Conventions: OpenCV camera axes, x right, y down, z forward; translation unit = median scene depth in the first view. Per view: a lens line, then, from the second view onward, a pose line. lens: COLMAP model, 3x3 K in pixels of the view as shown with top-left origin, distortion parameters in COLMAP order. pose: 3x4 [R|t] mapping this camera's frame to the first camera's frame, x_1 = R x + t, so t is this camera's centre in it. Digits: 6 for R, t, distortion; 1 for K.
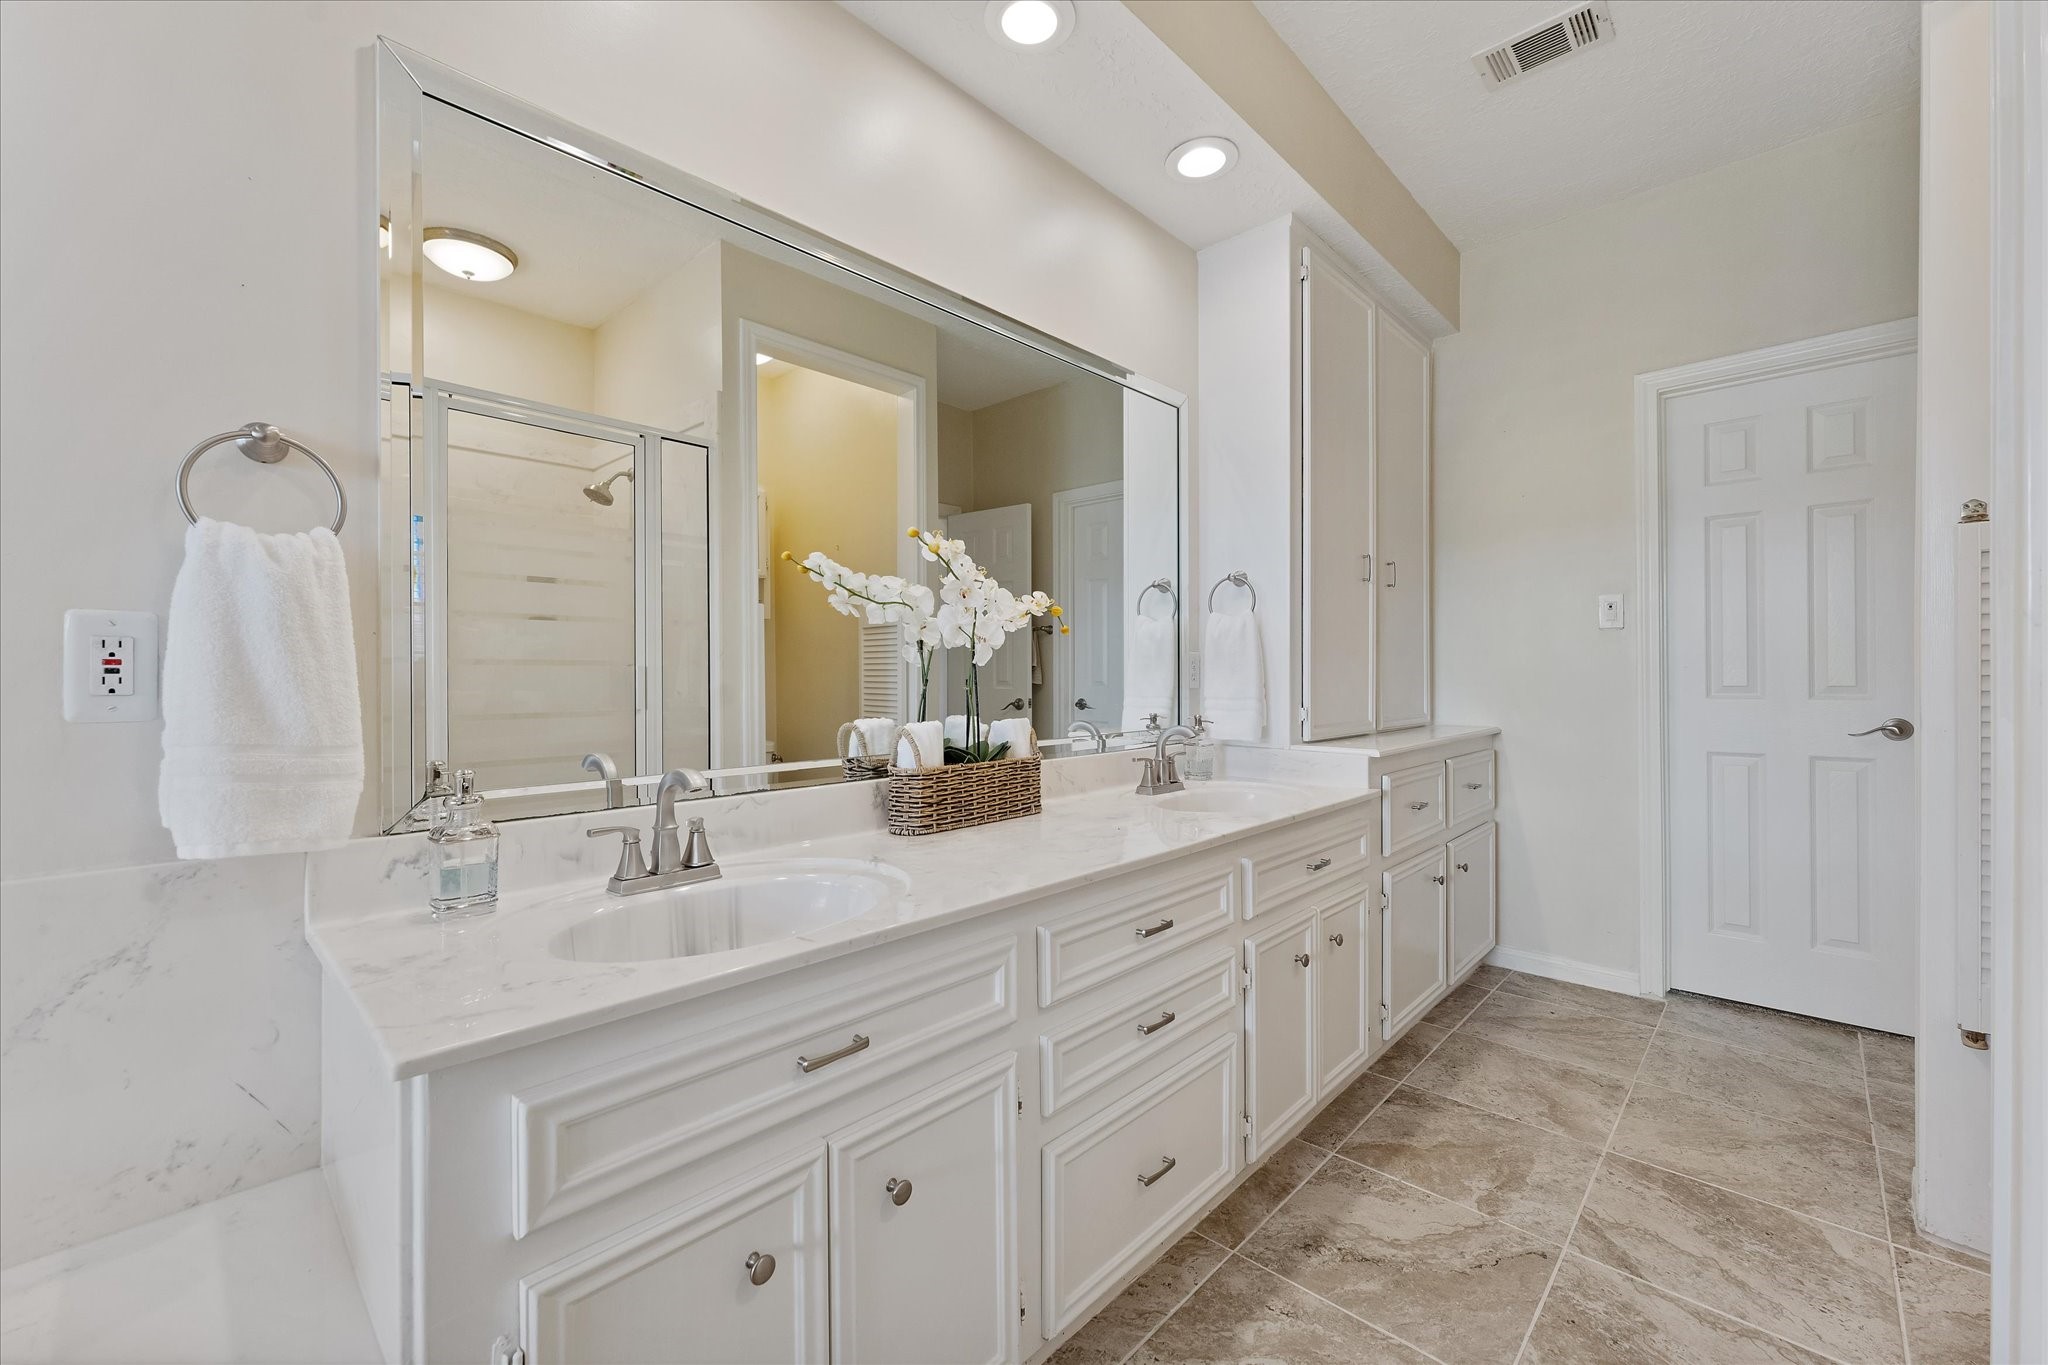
lens RADIAL K [[819.5, 0, 1006.8], [0, 819.5, 670.6], [0, 0, 1]] dist [-0.001193, -0.000123]
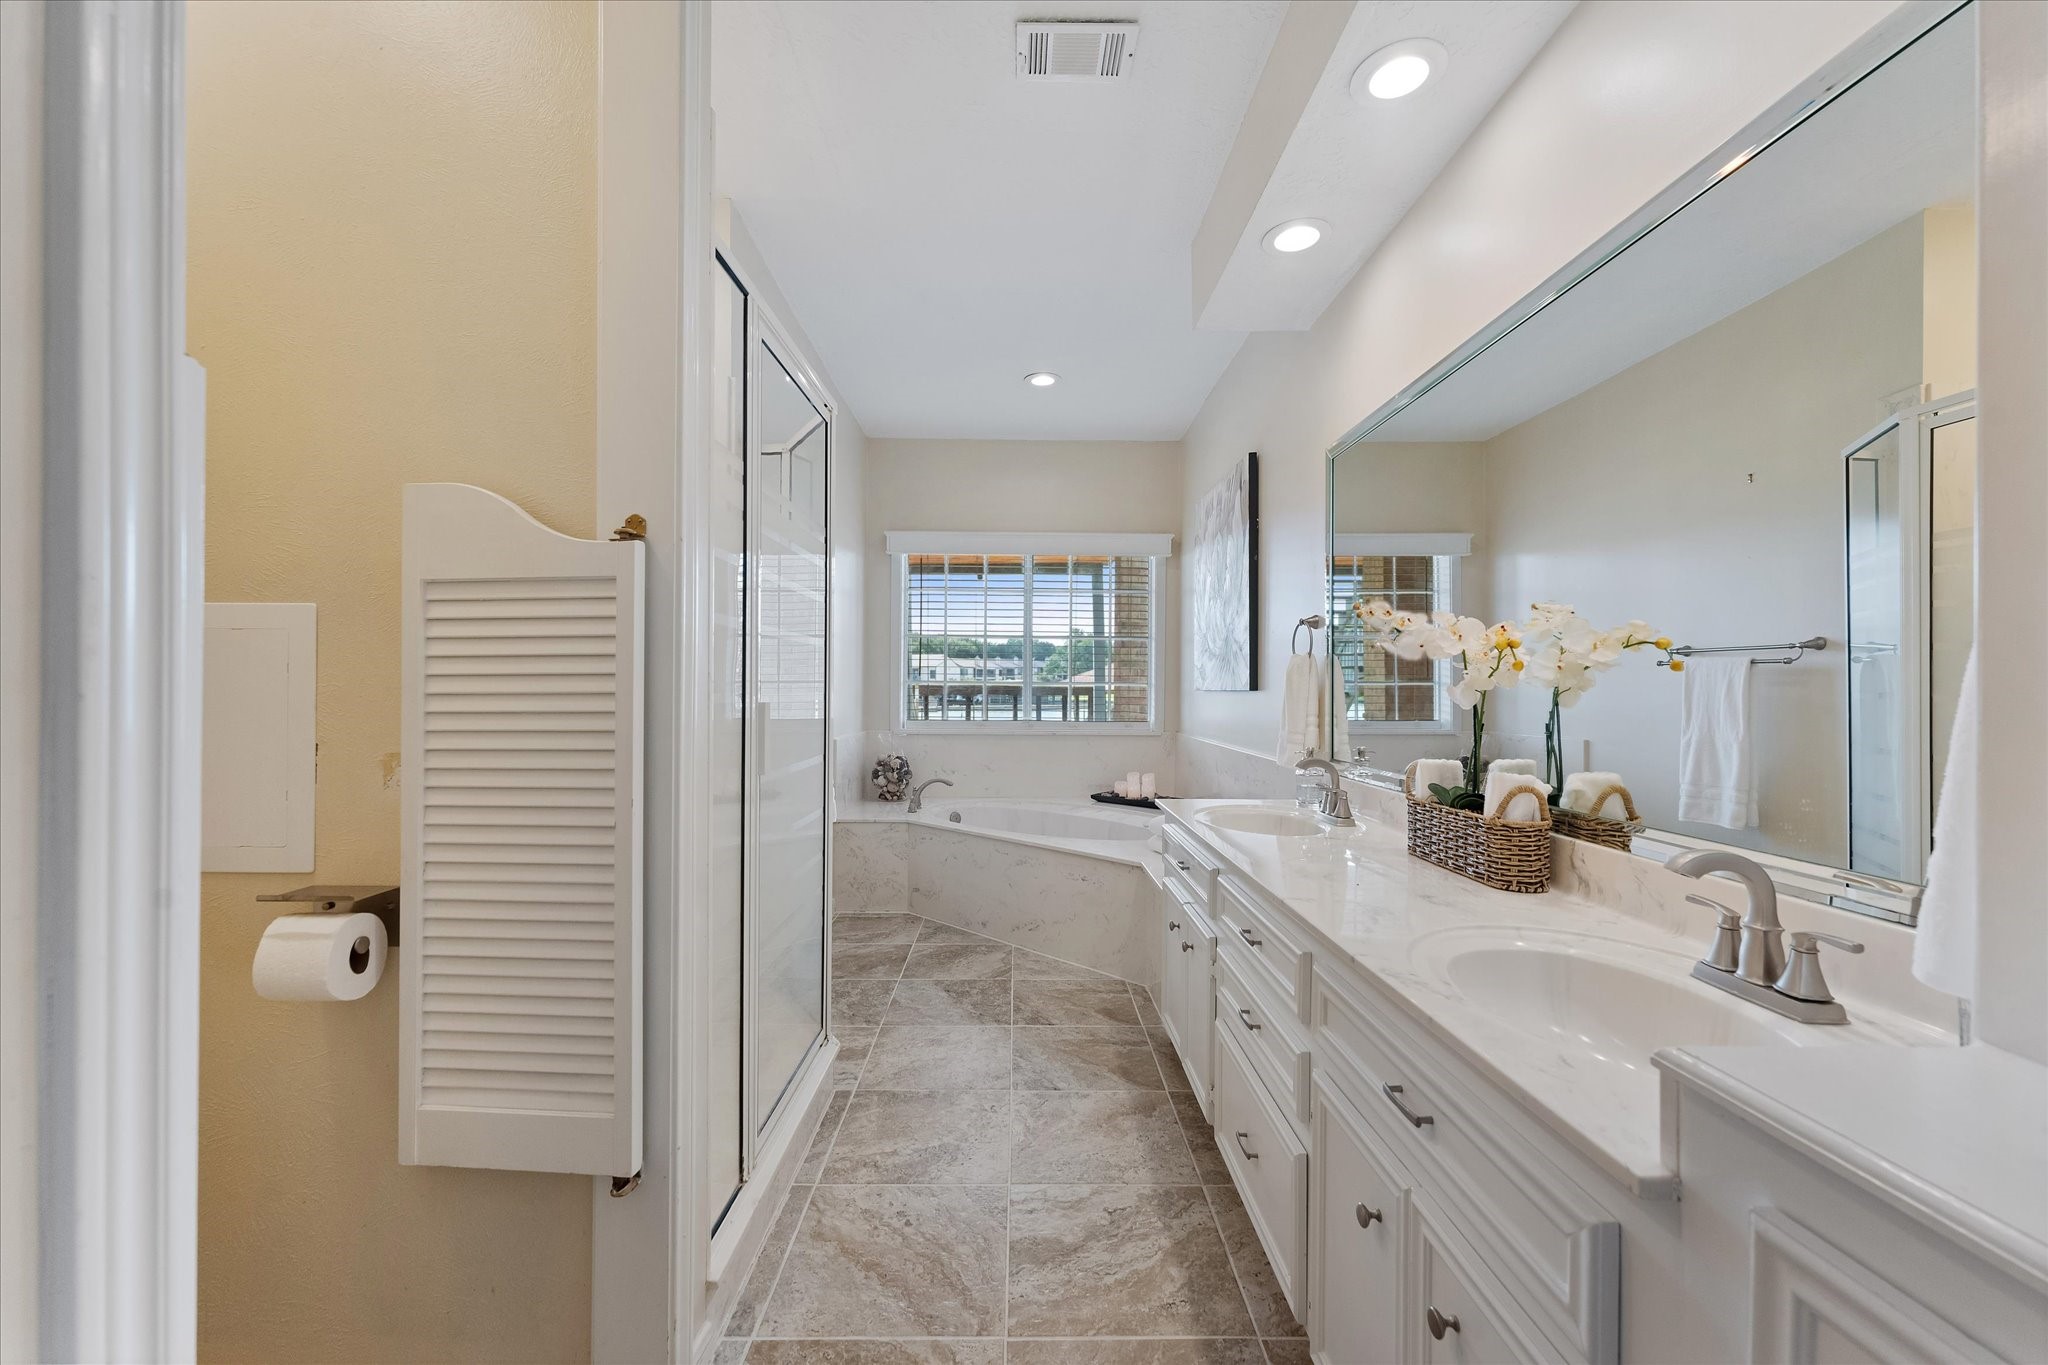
lens RADIAL K [[819.5, 0, 1019.6], [0, 819.5, 684.0], [0, 0, 1]] dist [-0.001193, -0.000123]
pose [[-0.701442, -0.007409, -0.712688, 1.232820], [-0.013876, 0.999898, 0.003262, -0.031165], [0.712592, 0.012177, -0.701473, 1.575639]]
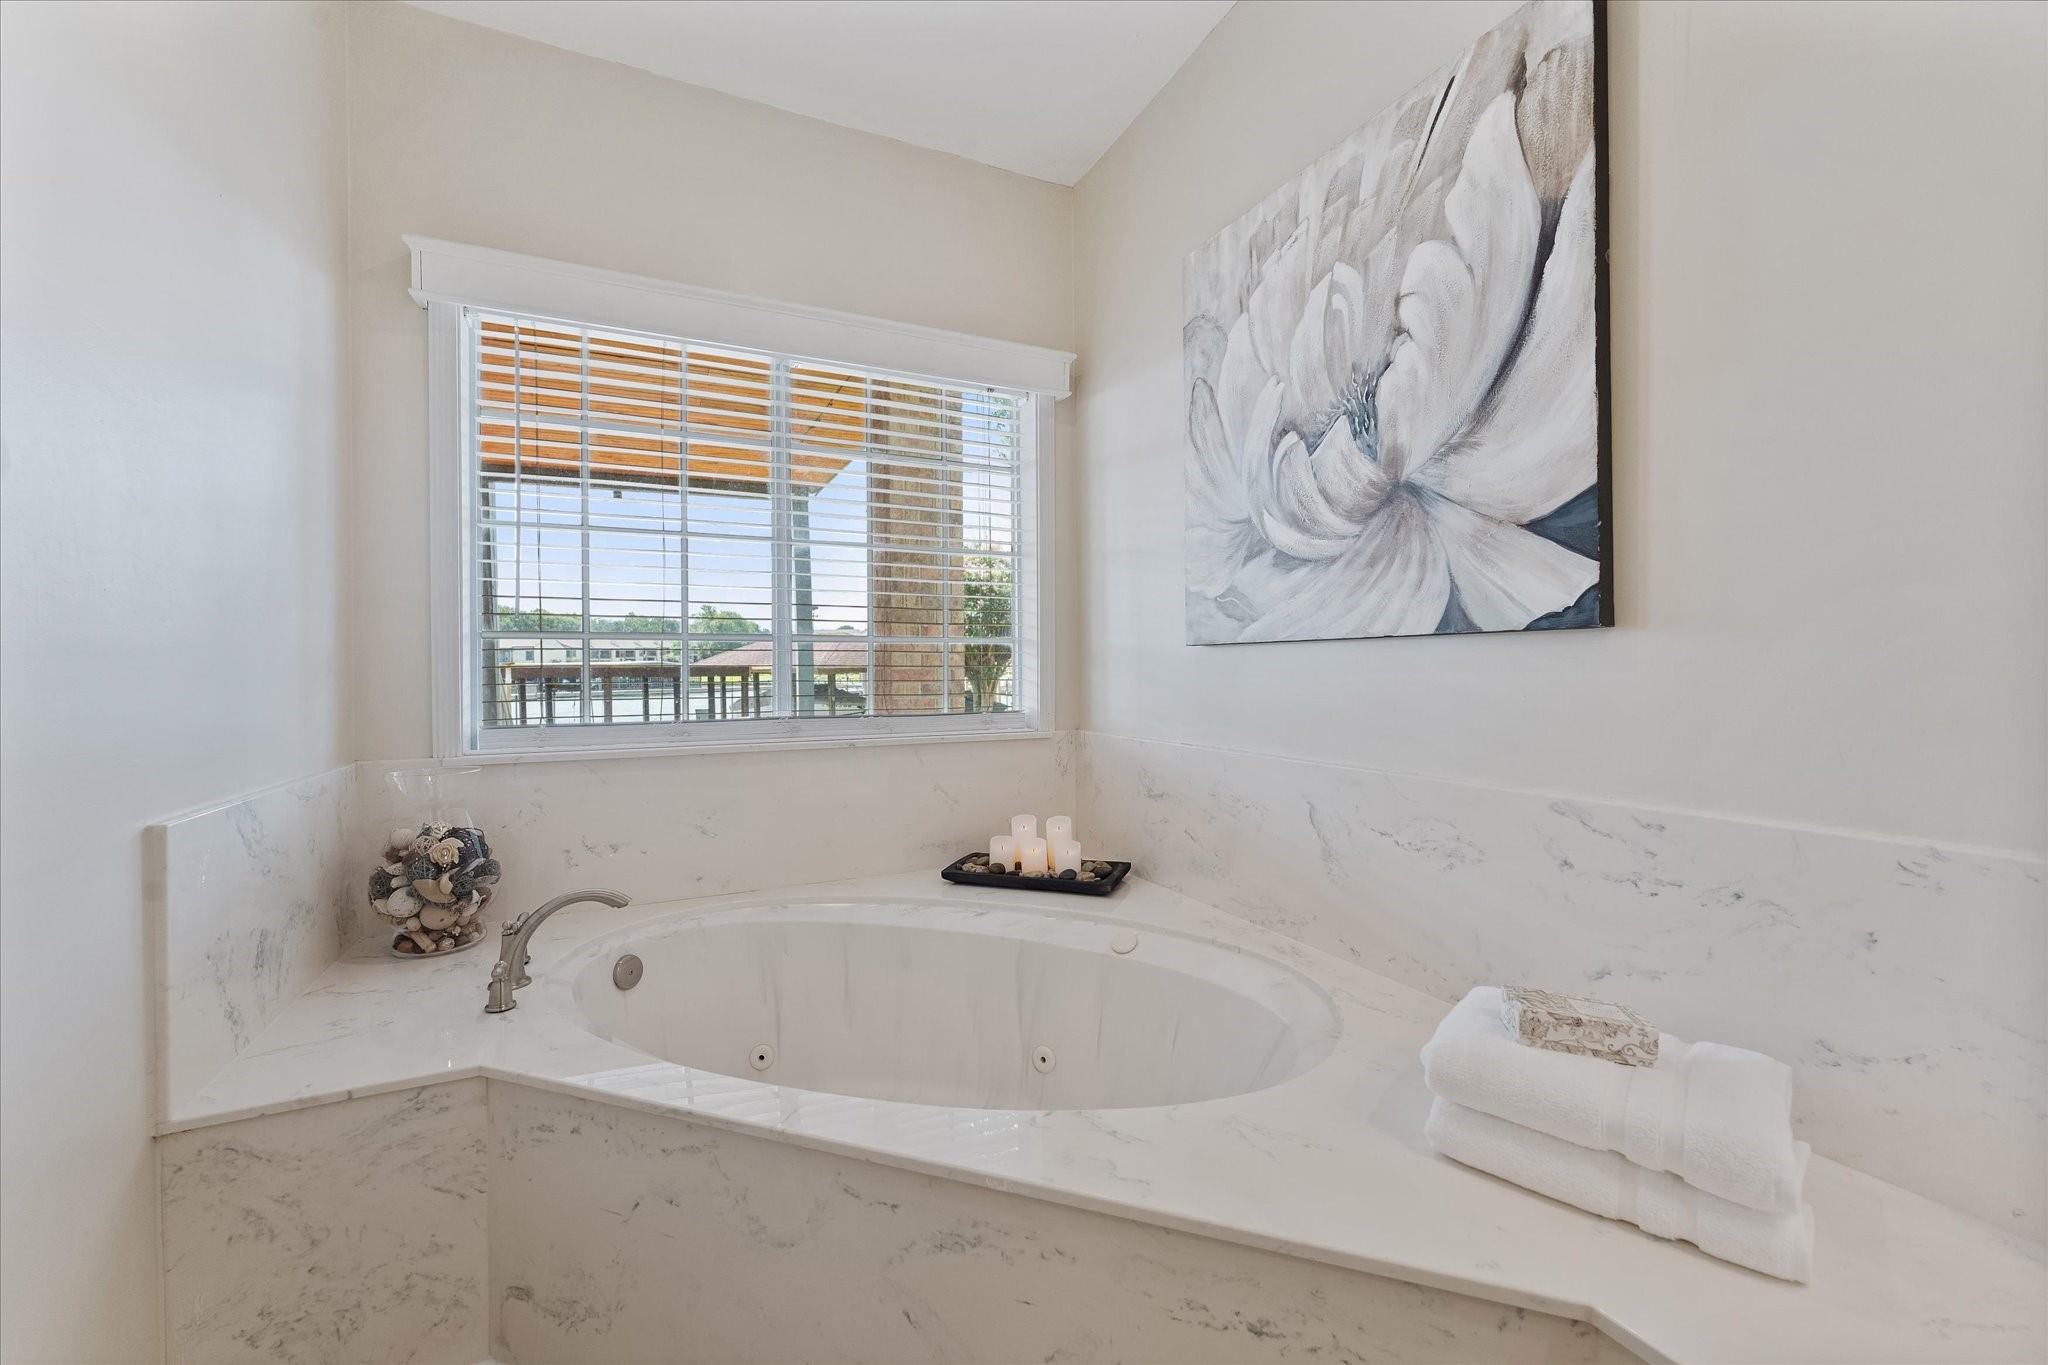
lens RADIAL K [[819.5, 0, 1017.2], [0, 819.5, 664.7], [0, 0, 1]] dist [-0.001193, -0.000123]
pose [[-0.338289, 0.001010, -0.941042, 0.856450], [-0.000198, 0.999999, 0.001144, -0.011849], [0.941042, 0.000574, -0.338289, 1.097170]]
